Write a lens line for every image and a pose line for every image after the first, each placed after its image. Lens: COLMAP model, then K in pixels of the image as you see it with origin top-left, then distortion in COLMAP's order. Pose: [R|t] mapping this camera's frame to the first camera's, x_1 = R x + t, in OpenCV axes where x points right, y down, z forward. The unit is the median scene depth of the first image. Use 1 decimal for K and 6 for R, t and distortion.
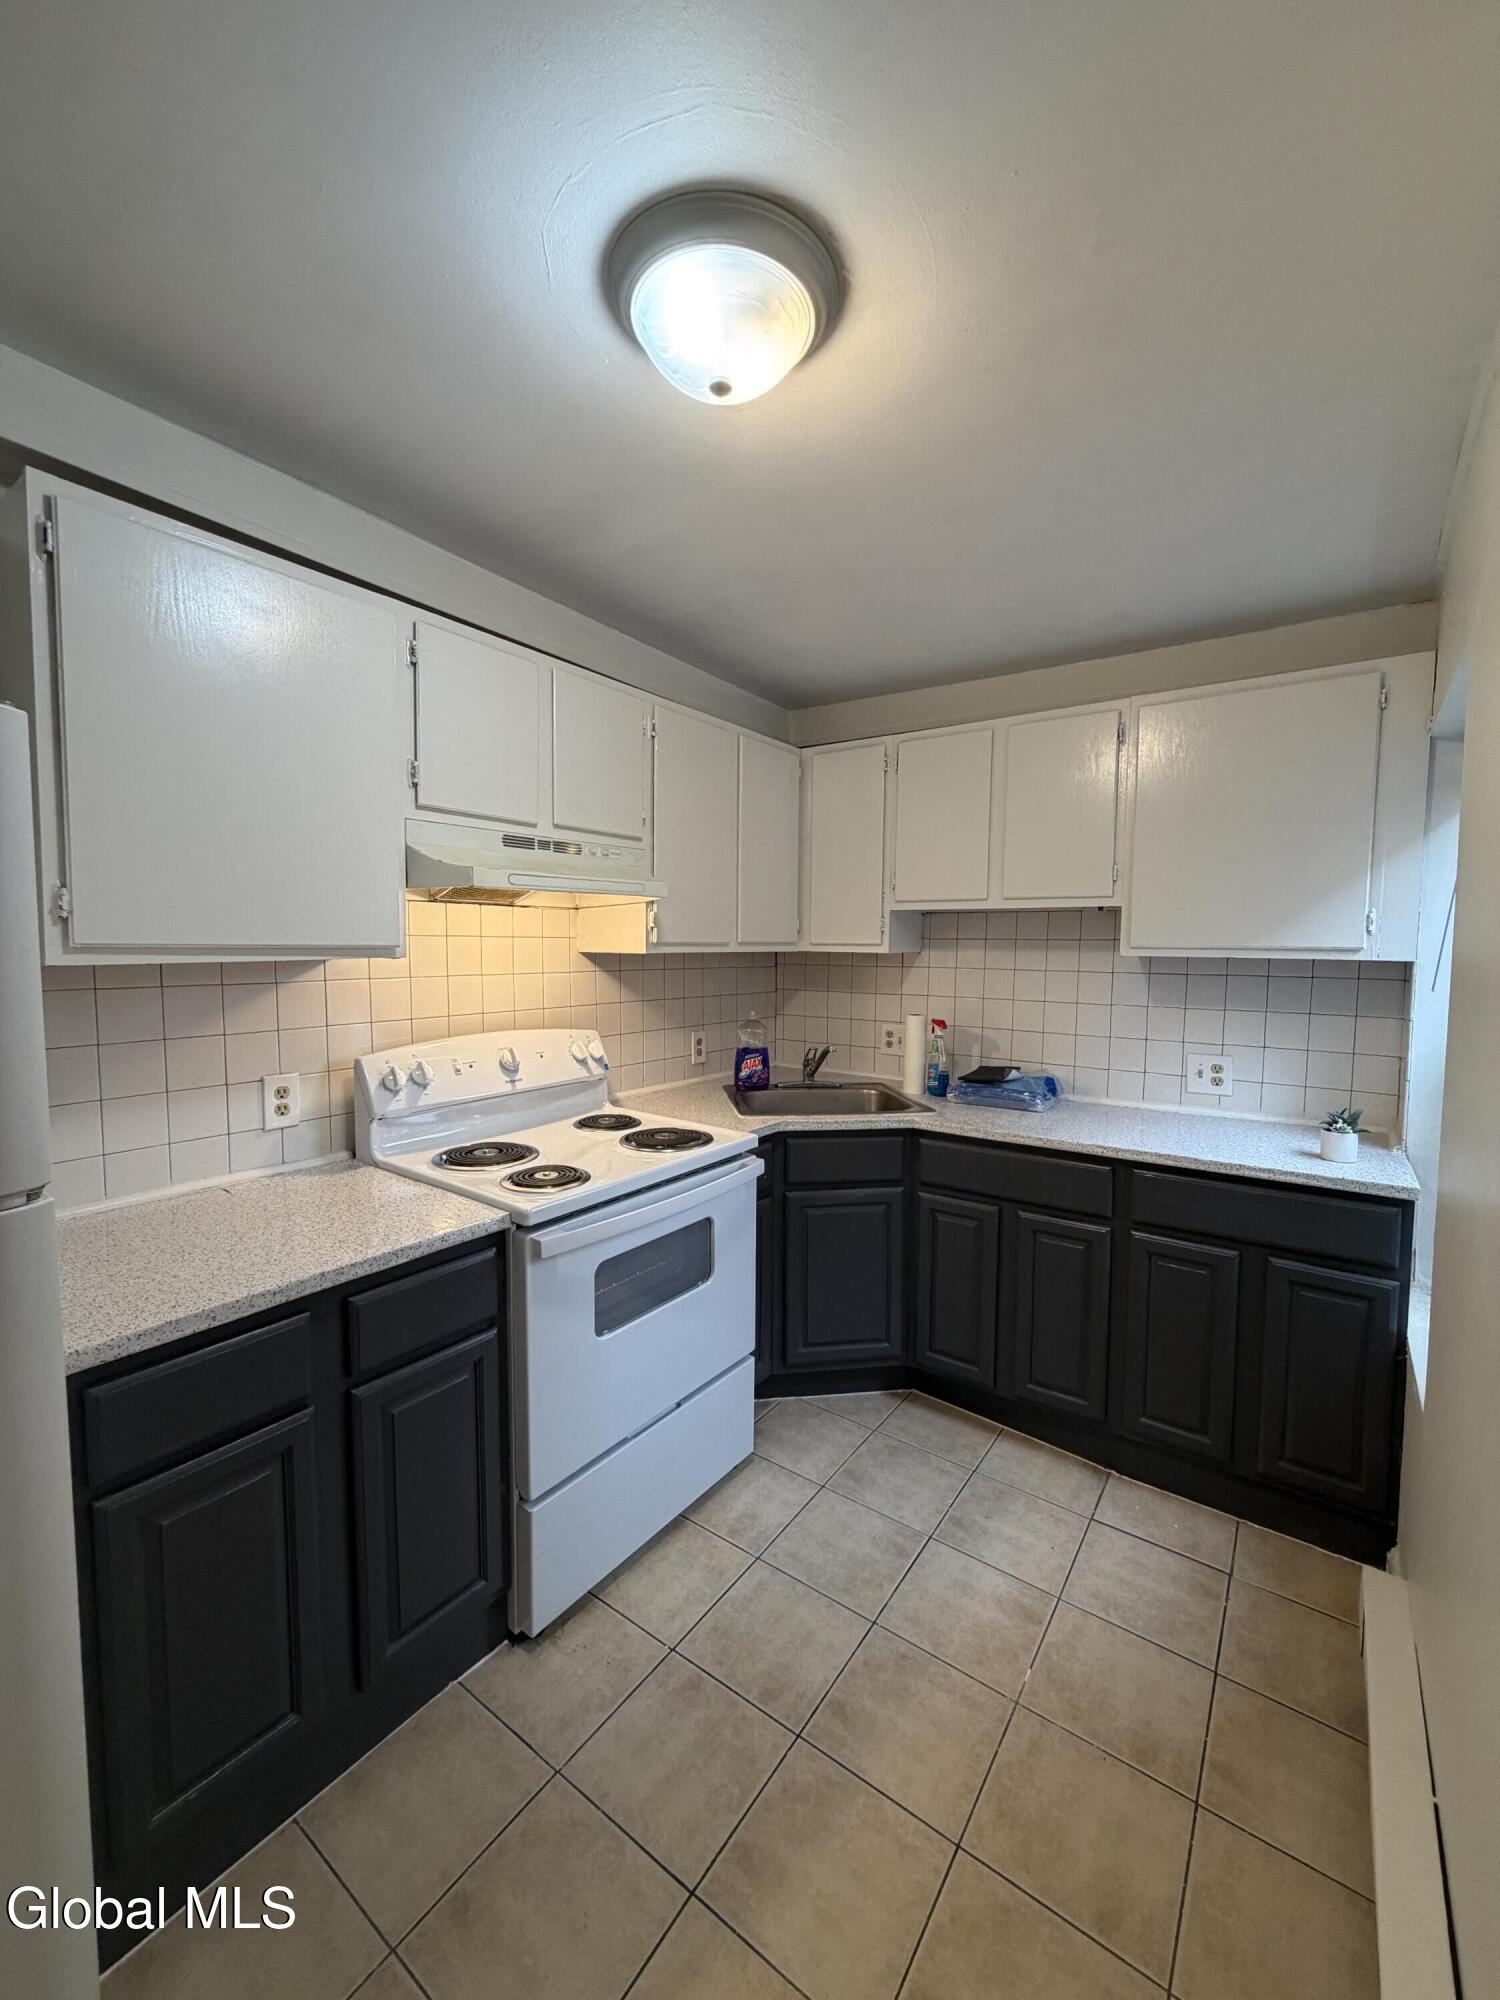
lens RADIAL K [[799.6, 0, 746.6], [0, 799.6, 996.8], [0, 0, 1]] dist [0.000448, 0.001130]
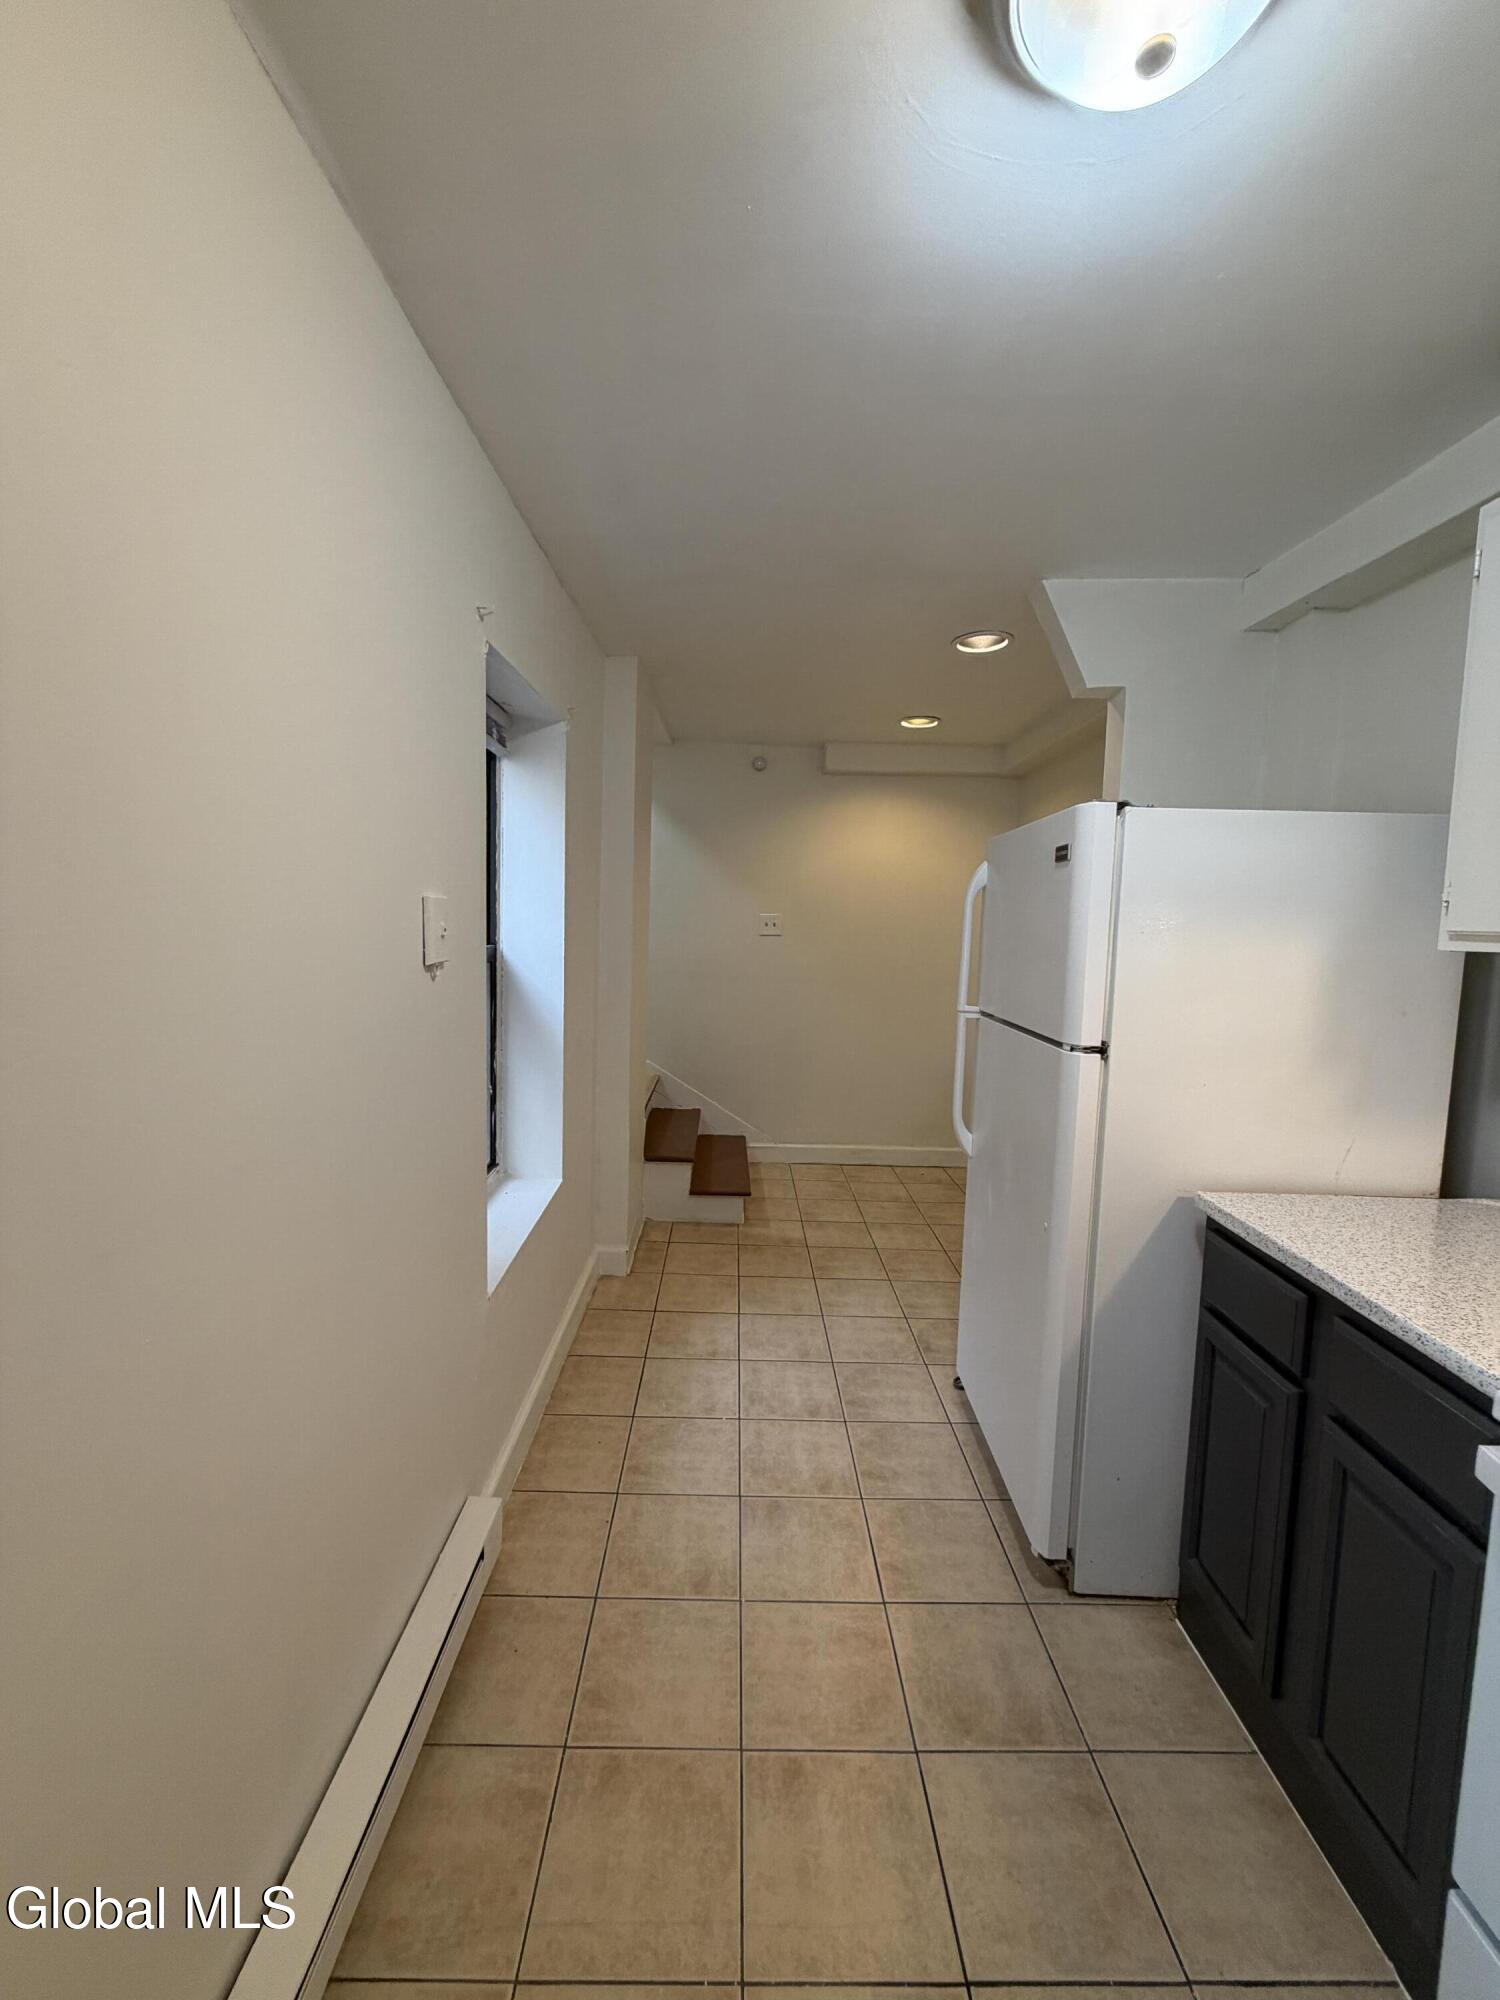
lens RADIAL K [[799.6, 0, 745.0], [0, 799.6, 996.6], [0, 0, 1]] dist [0.000448, 0.001130]
pose [[-0.803500, 0.030196, -0.594539, 0.581604], [-0.070709, 0.986802, 0.145680, -0.067241], [0.591091, 0.159093, -0.790760, 1.286254]]
